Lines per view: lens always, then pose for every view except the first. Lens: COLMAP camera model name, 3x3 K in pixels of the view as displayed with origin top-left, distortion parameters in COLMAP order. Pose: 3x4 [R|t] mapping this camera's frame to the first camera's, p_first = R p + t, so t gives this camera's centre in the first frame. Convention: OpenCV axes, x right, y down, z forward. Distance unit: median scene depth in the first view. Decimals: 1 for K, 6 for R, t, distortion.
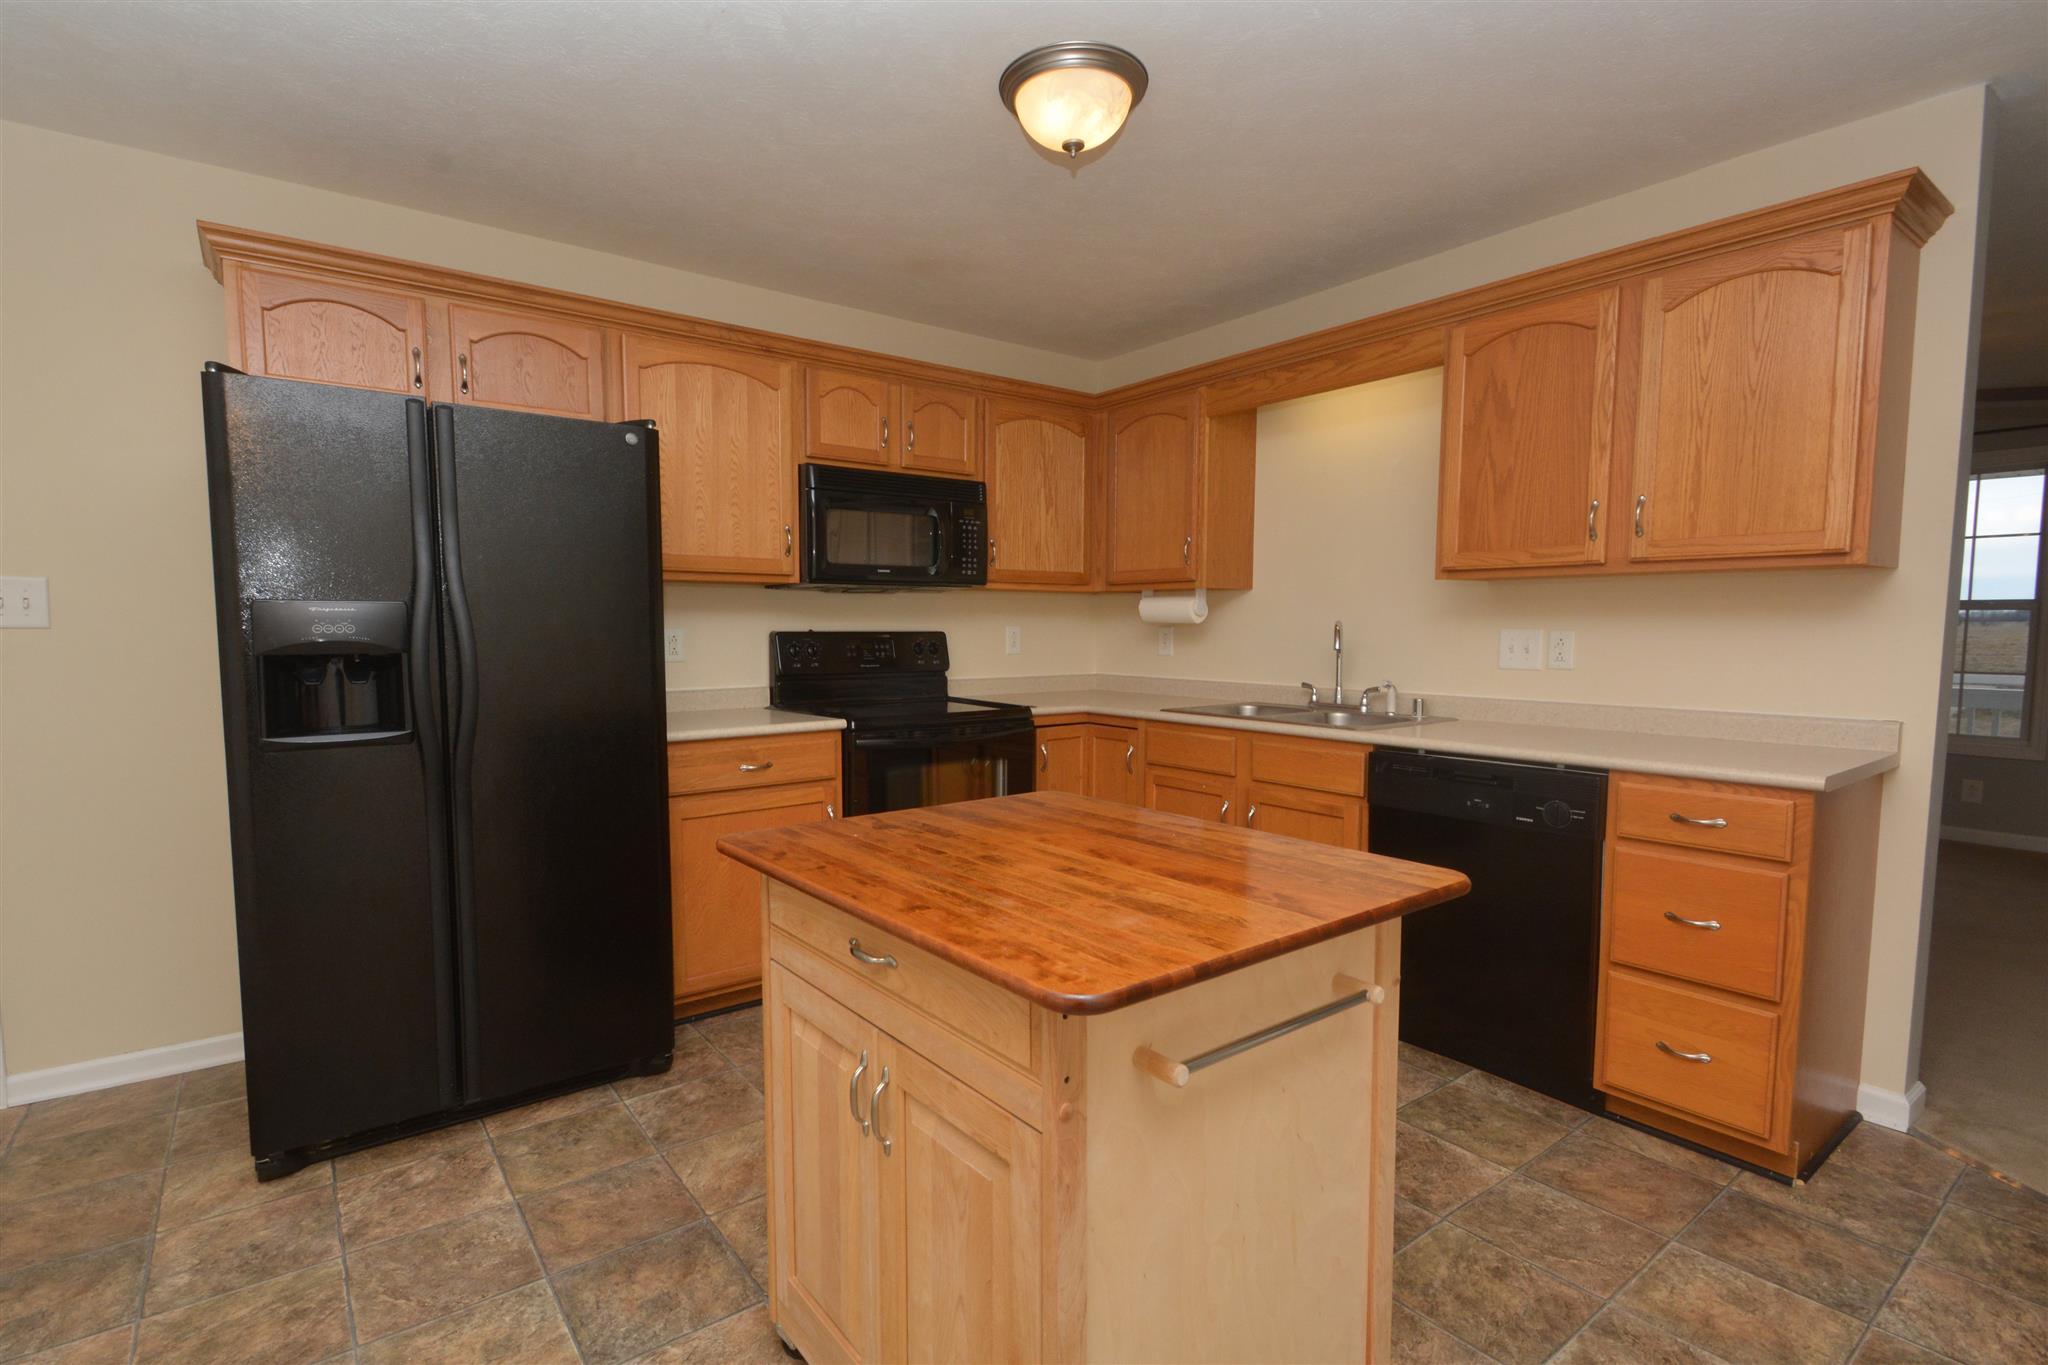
lens RADIAL K [[981.9, 0, 1007.3], [0, 981.9, 691.5], [0, 0, 1]] dist [0.032430, -0.030446]
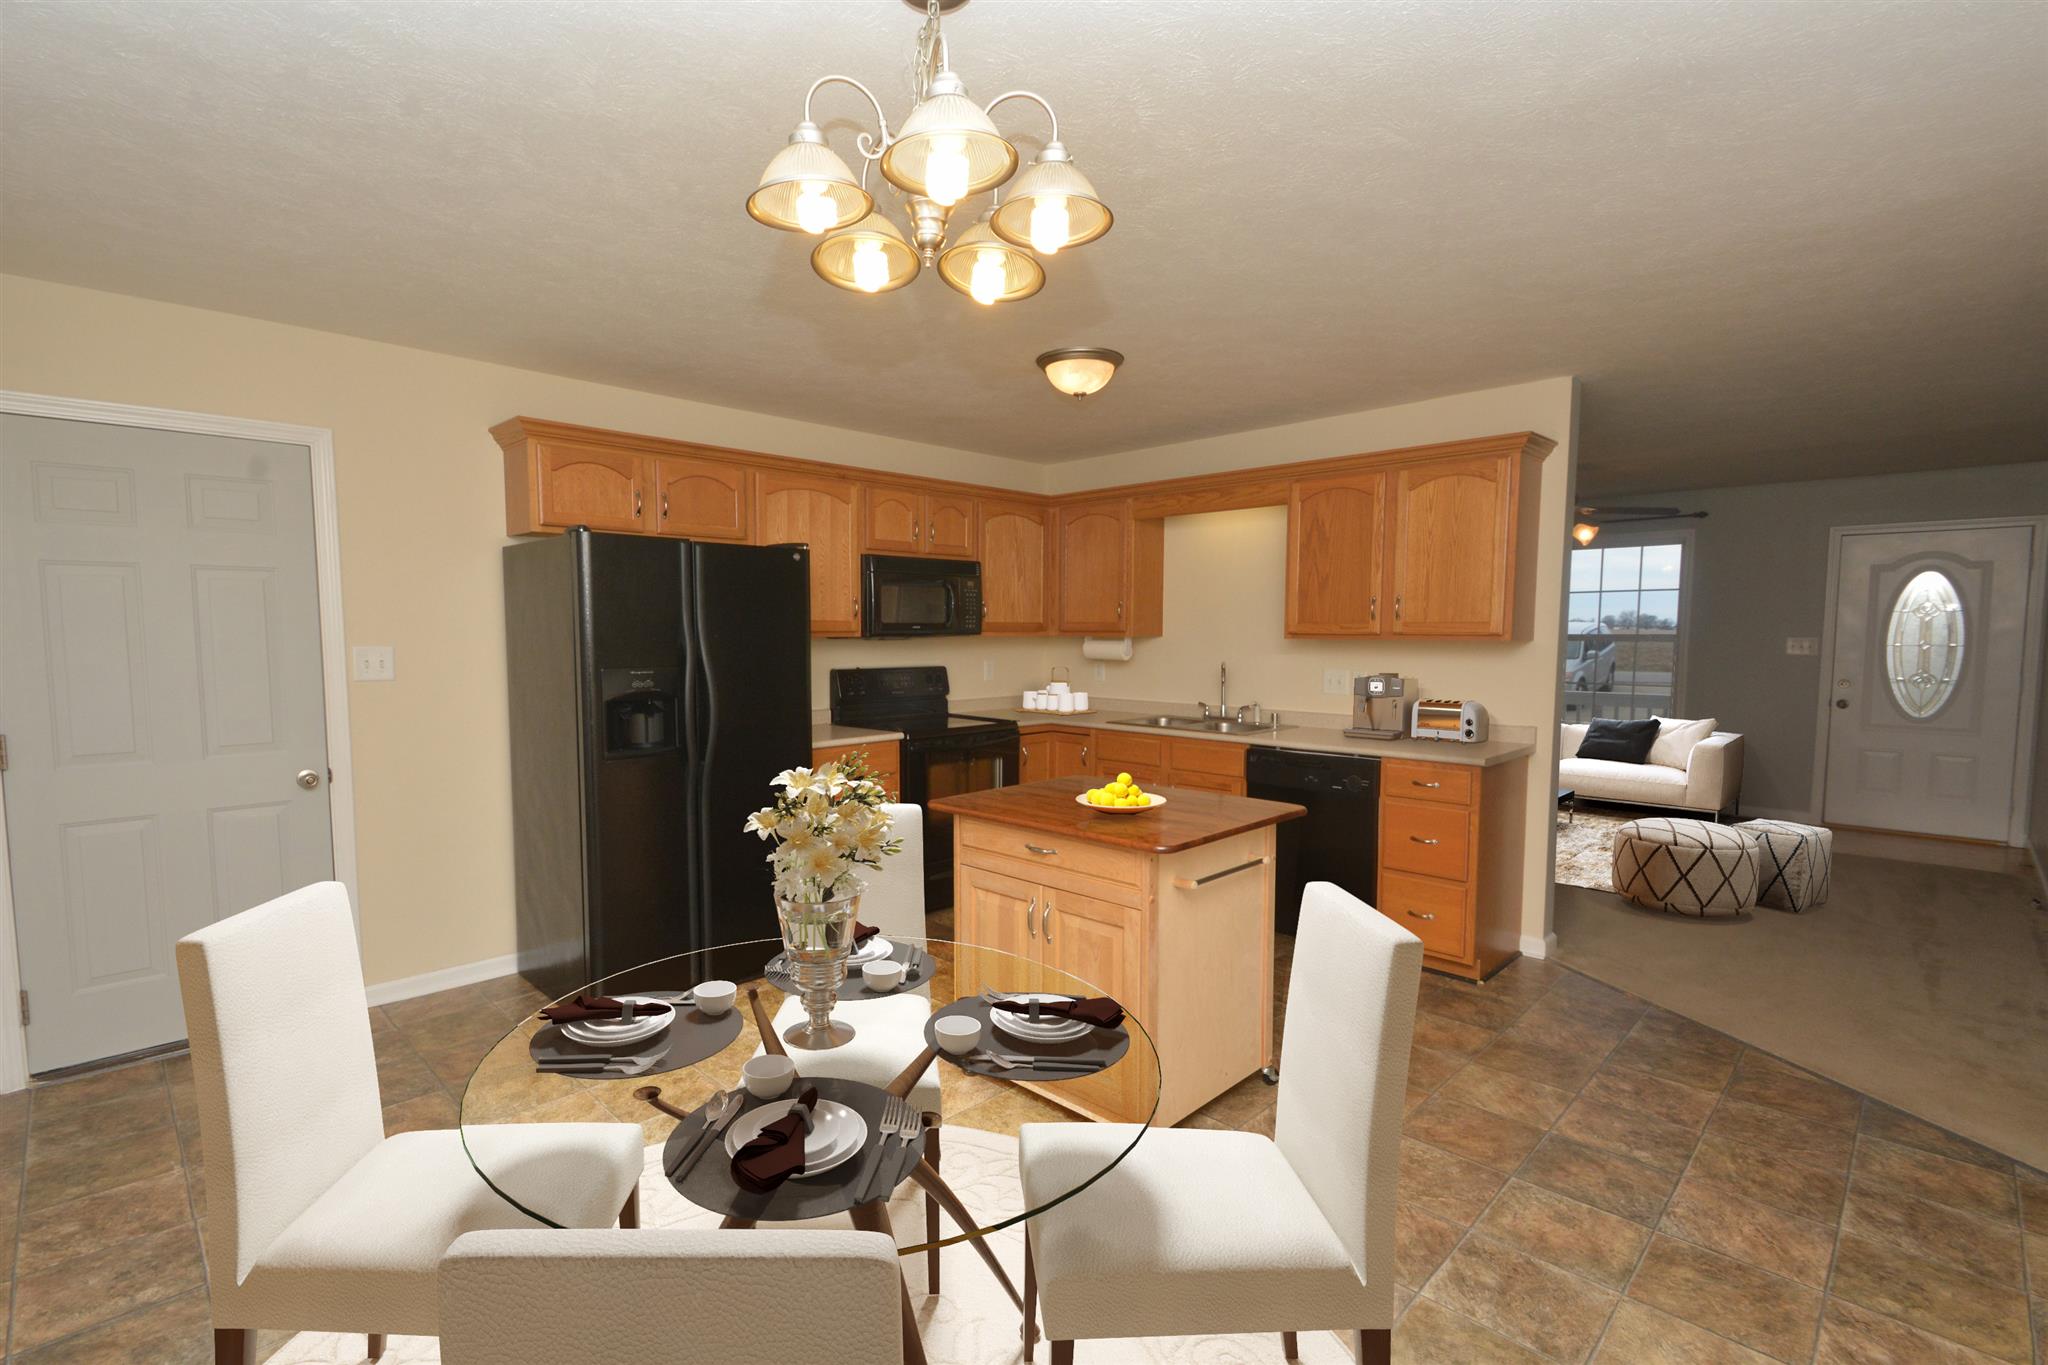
lens RADIAL K [[936.6, 0, 1024.0], [0, 936.6, 682.5], [0, 0, 1]] dist [0.001630, -0.000229]
pose [[0.989459, -0.006490, 0.144670, -0.203323], [0.008358, 0.999889, -0.012303, -0.029779], [-0.144574, 0.013383, 0.989403, -0.437643]]
